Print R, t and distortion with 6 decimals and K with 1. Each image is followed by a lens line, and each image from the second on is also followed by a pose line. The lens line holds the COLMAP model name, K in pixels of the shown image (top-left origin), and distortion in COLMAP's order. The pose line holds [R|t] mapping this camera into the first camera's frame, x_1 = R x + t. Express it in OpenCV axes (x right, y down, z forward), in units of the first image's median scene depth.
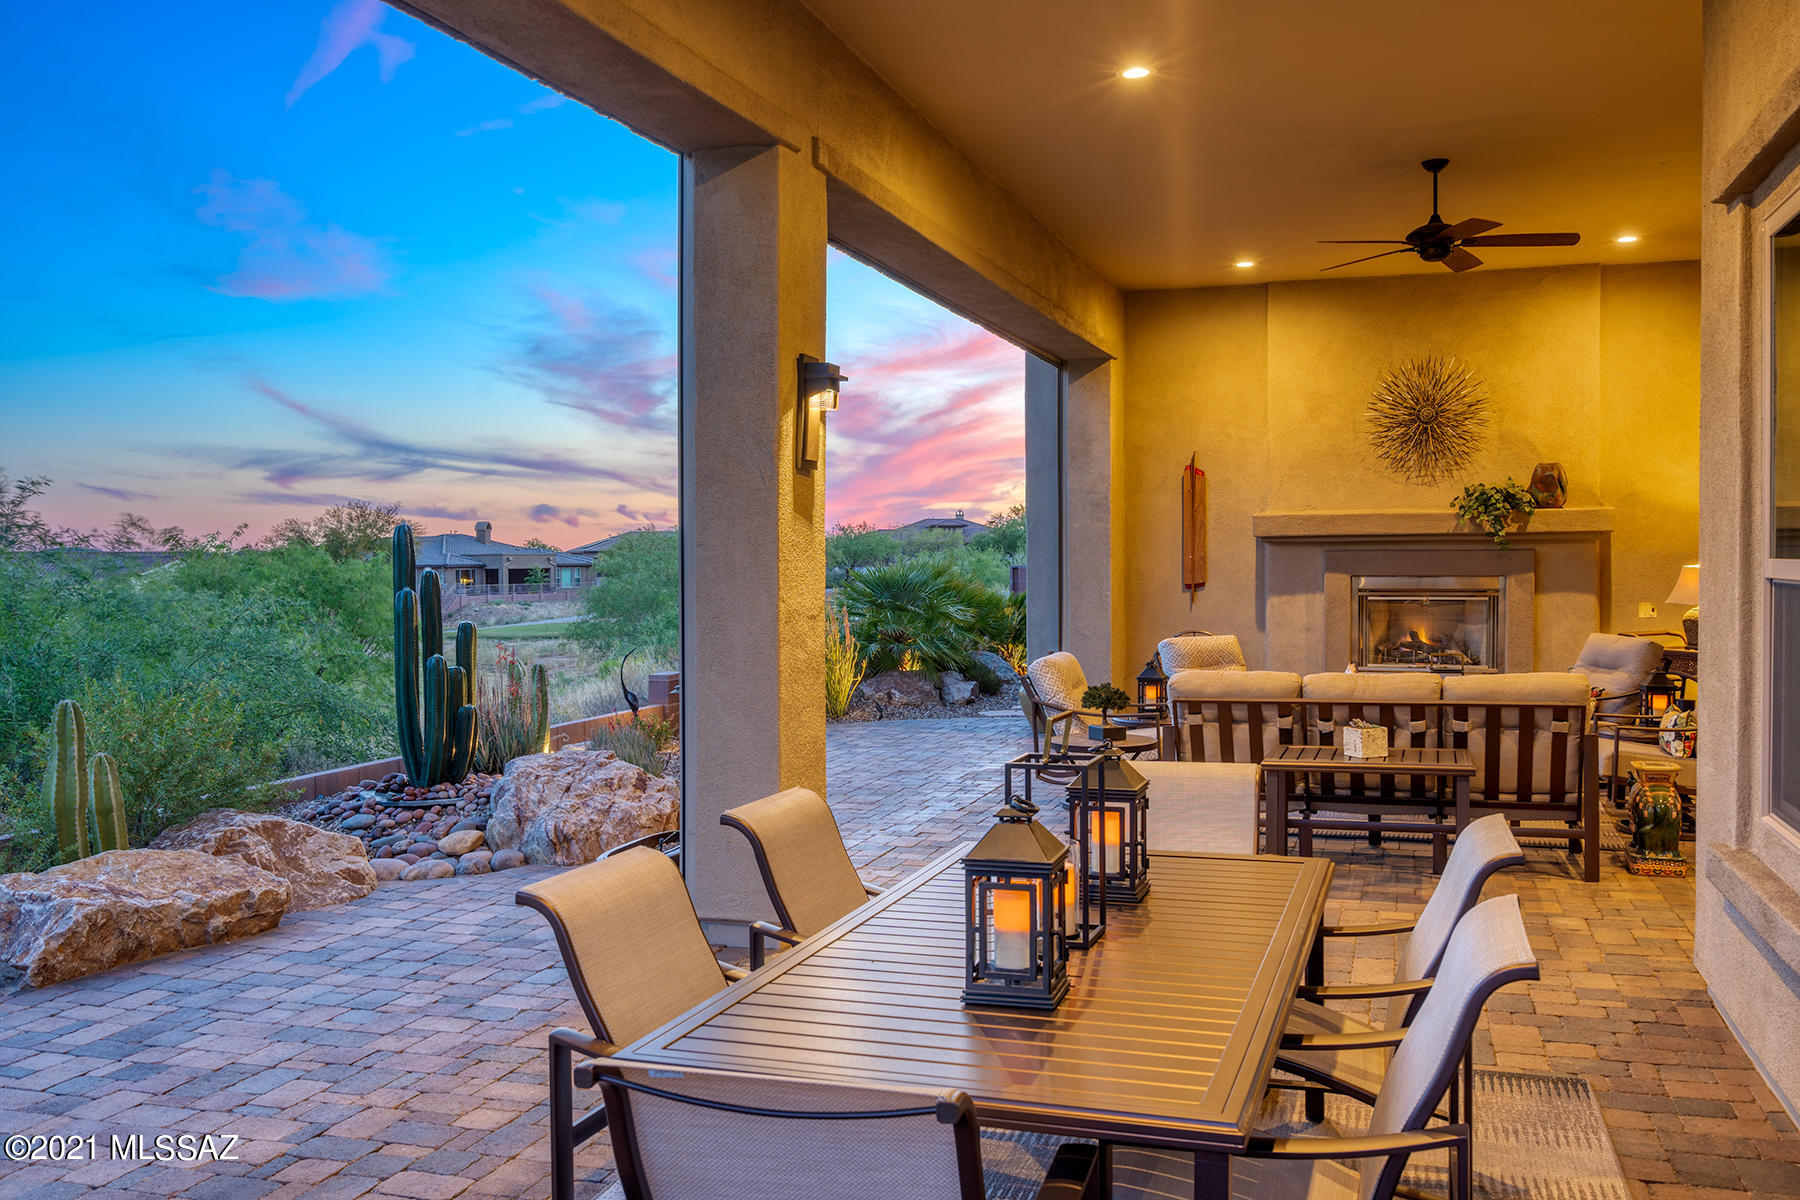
lens RADIAL K [[1635.3, 0, 899.8], [0, 1635.3, 601.8], [0, 0, 1]] dist [0.010606, 0.000000]
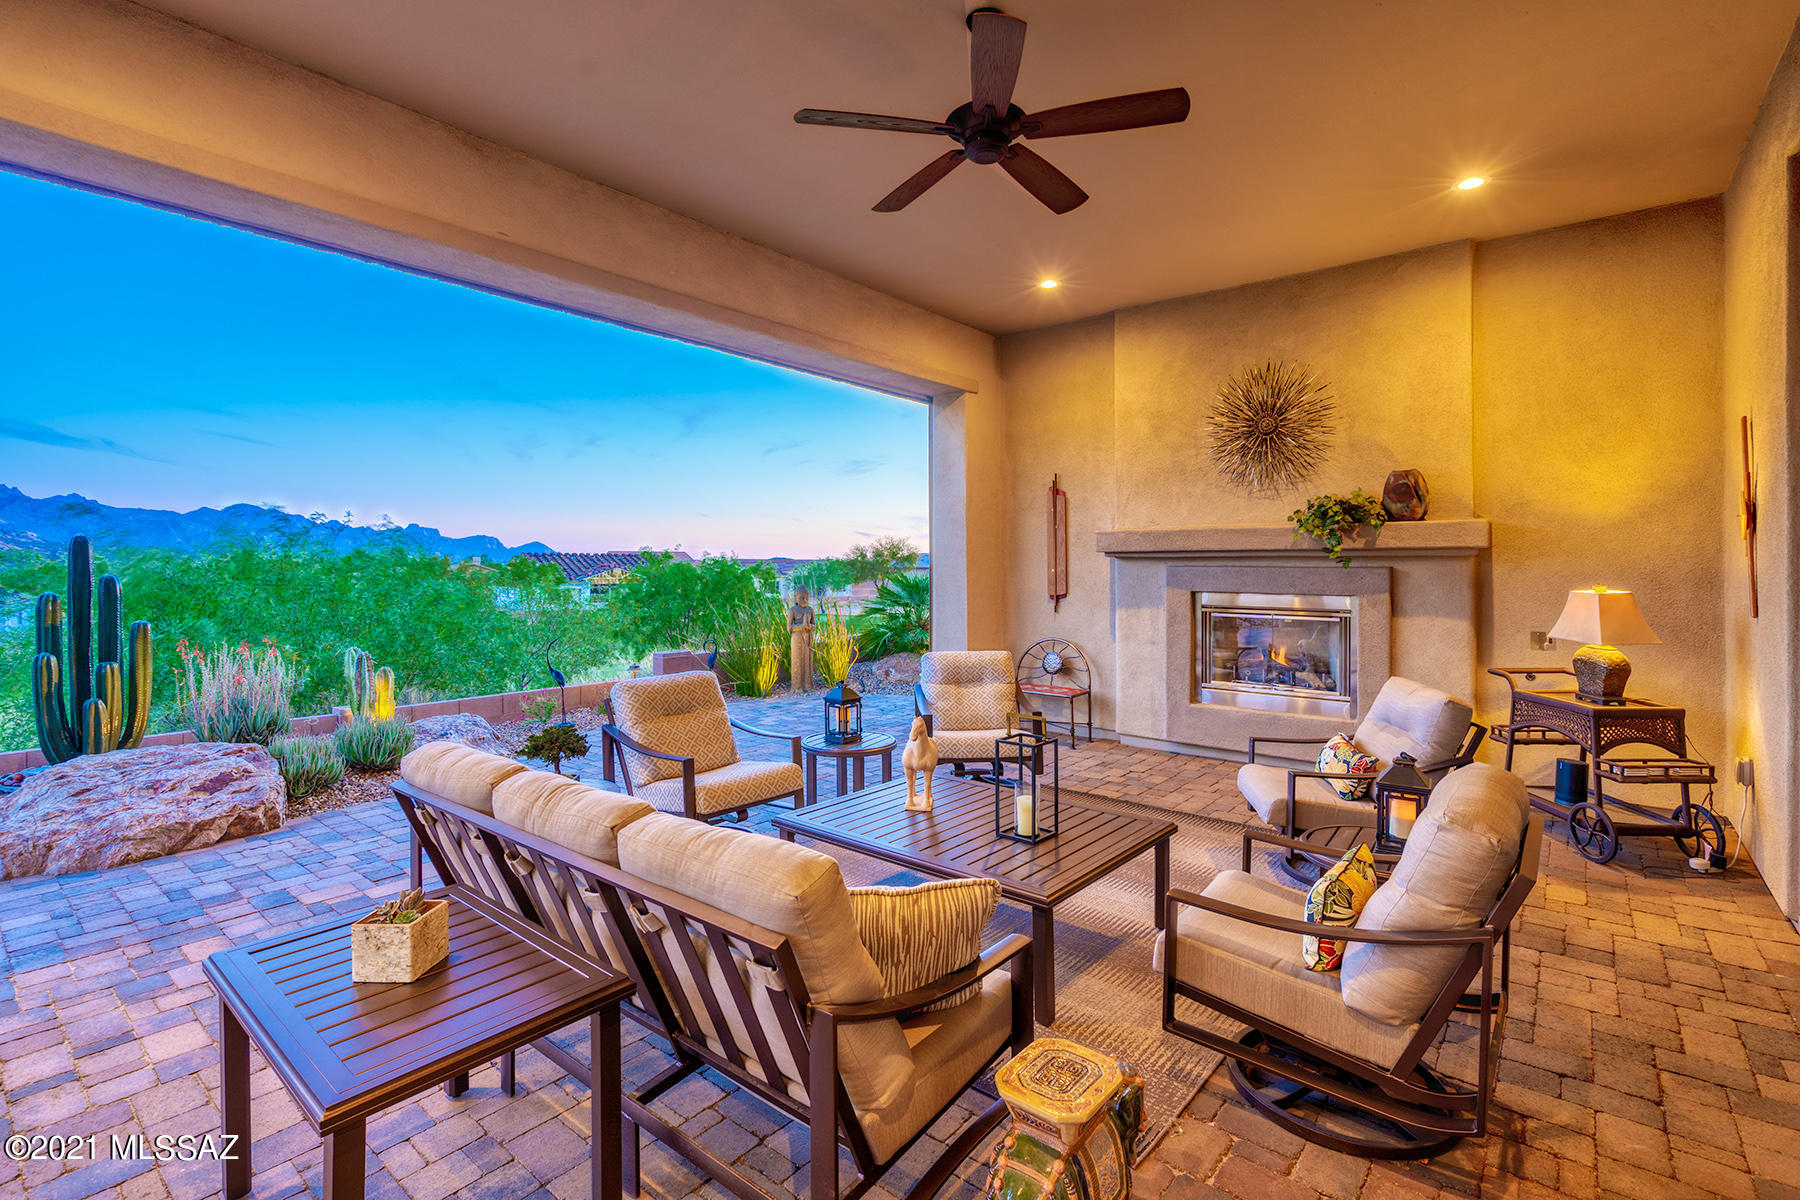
lens RADIAL K [[825.1, 0, 890.3], [0, 825.1, 556.4], [0, 0, 1]] dist [0.000520, -0.000129]
pose [[0.925802, 0.007657, -0.377930, 0.302293], [-0.022337, 0.999156, -0.034473, -0.016058], [0.377347, 0.040357, 0.925192, 0.474739]]
